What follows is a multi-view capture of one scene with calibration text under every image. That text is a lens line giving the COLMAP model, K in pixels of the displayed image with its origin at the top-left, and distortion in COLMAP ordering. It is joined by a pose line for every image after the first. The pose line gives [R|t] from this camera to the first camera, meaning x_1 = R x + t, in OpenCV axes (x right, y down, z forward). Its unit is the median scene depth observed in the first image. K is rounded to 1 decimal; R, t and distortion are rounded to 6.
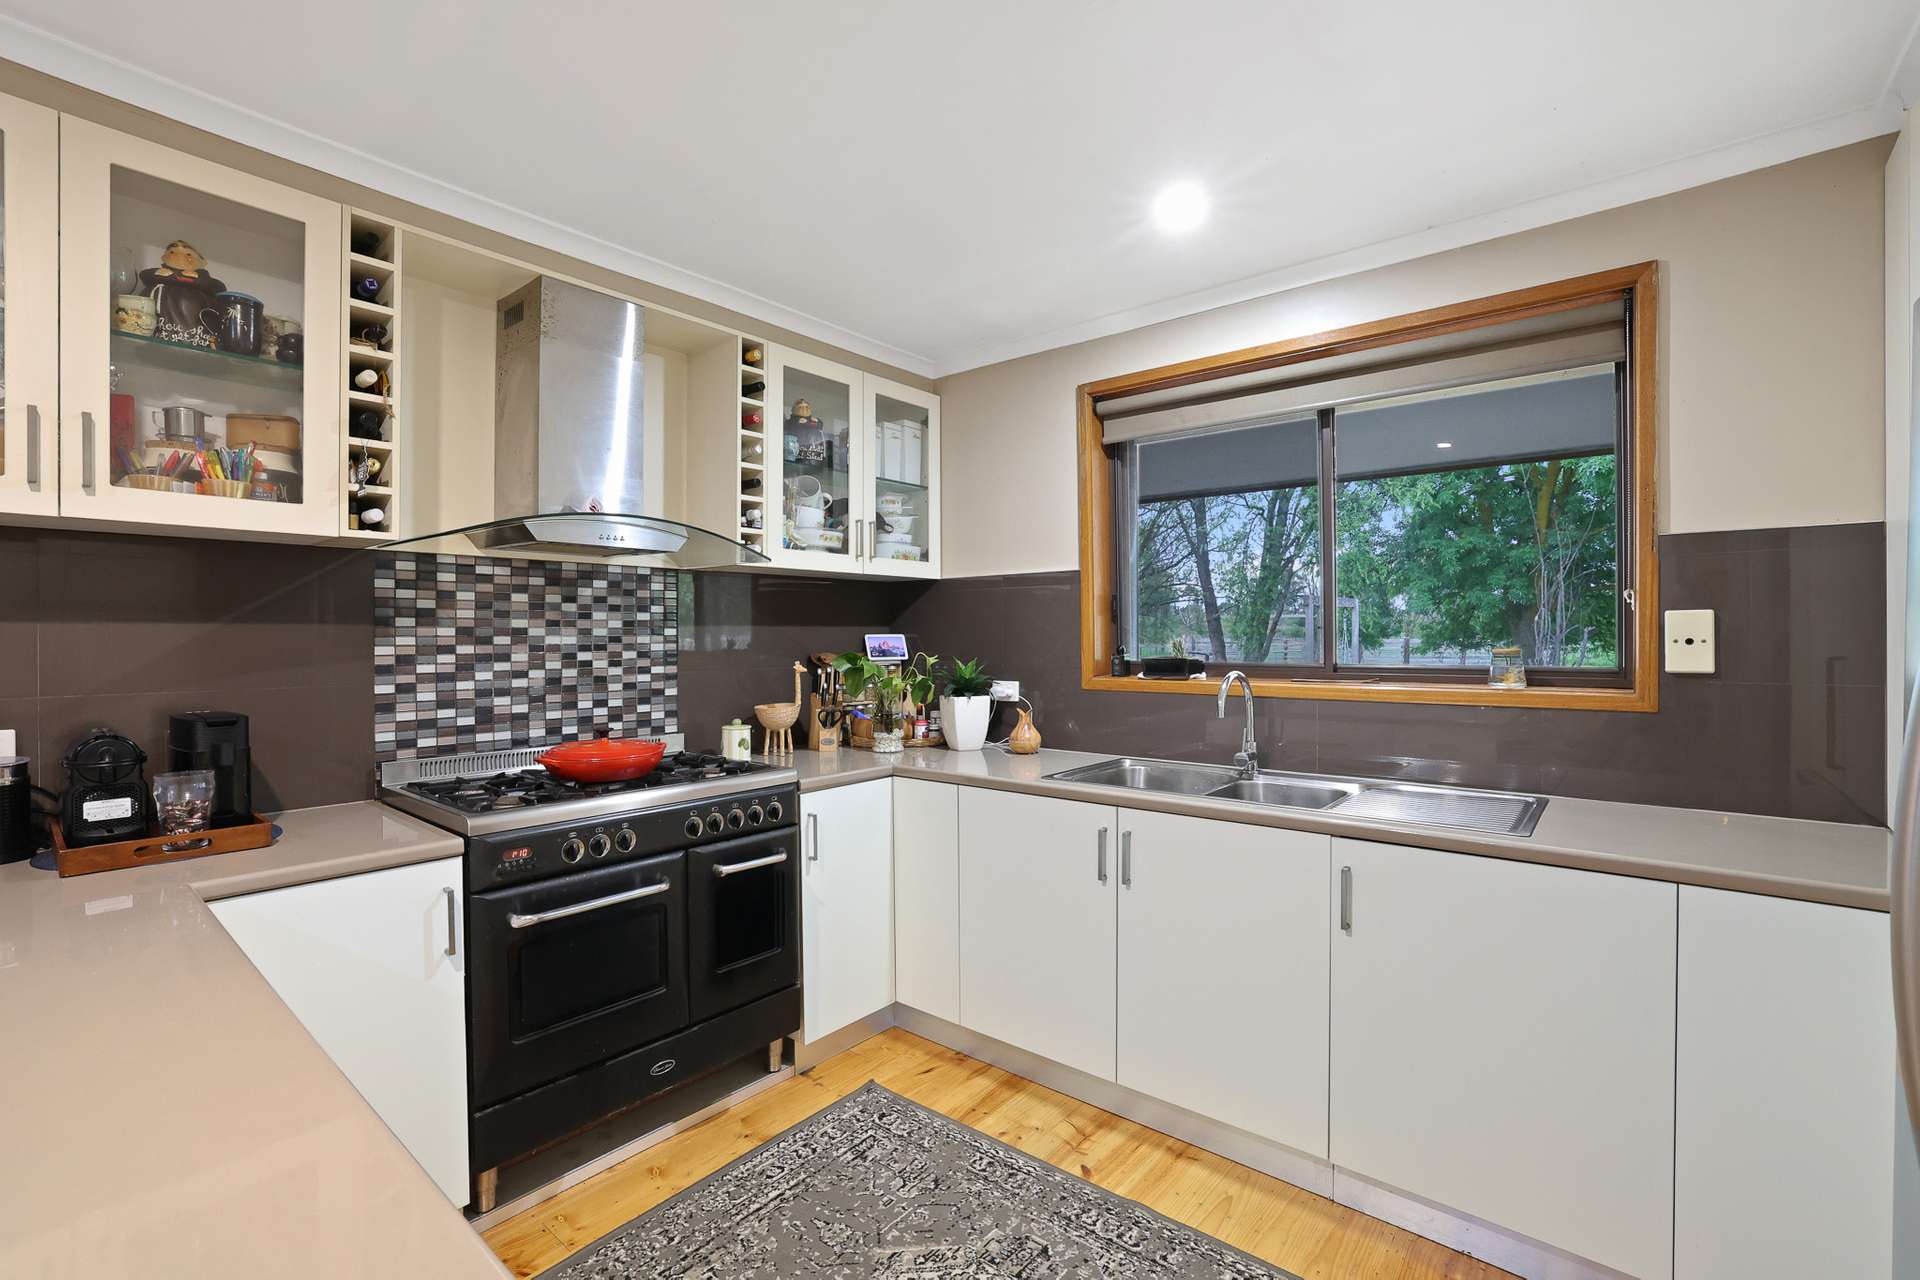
lens RADIAL K [[827.3, 0, 956.4], [0, 827.3, 641.2], [0, 0, 1]] dist [-0.030228, 0.006112]
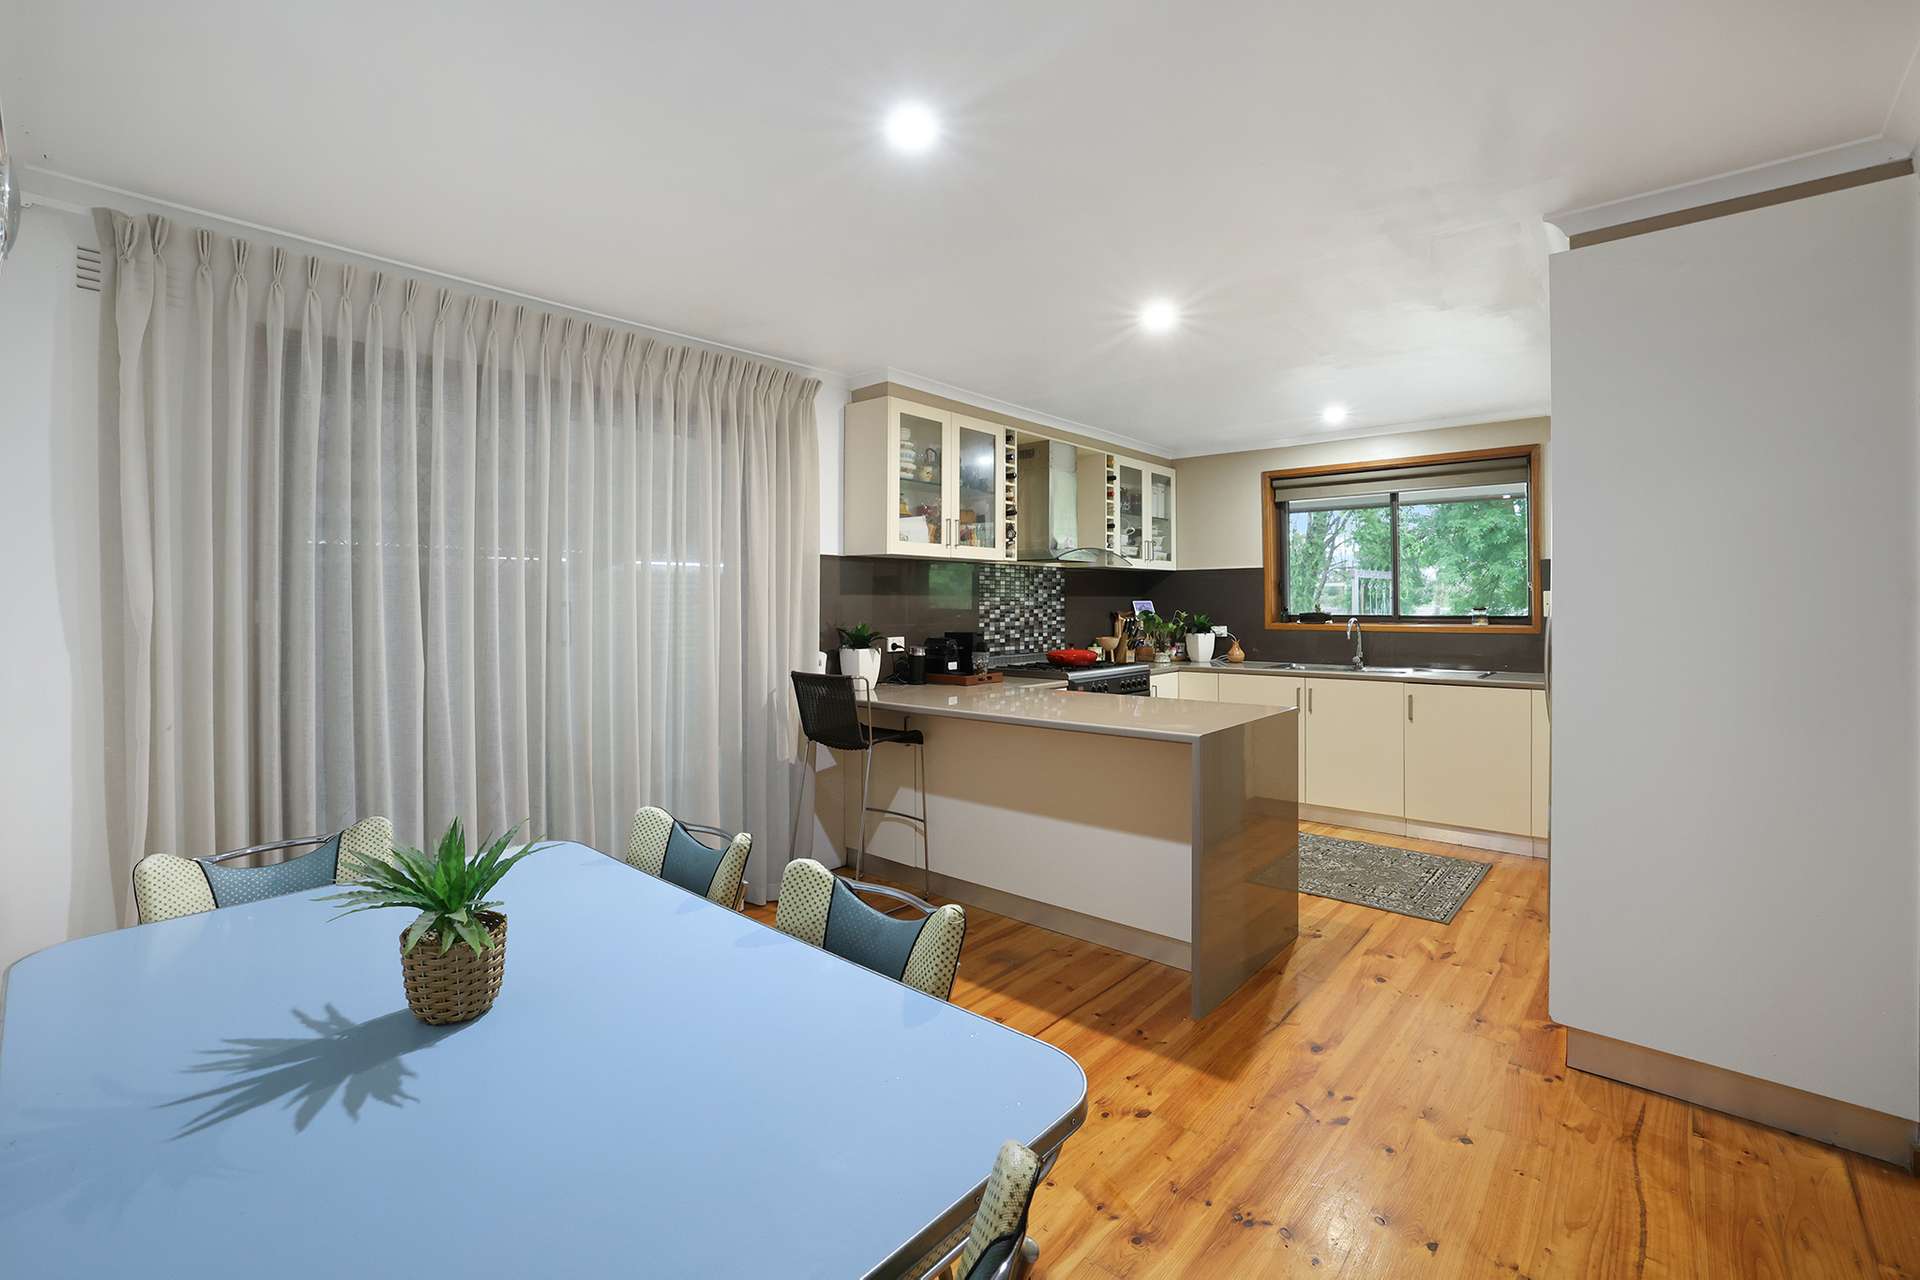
lens RADIAL K [[827.3, 0, 973.6], [0, 827.3, 597.2], [0, 0, 1]] dist [-0.030228, 0.006112]
pose [[0.999946, 0.001472, -0.010302, -0.597841], [-0.001627, 0.999886, -0.015010, 0.014927], [0.010279, 0.015026, 0.999834, -1.089463]]
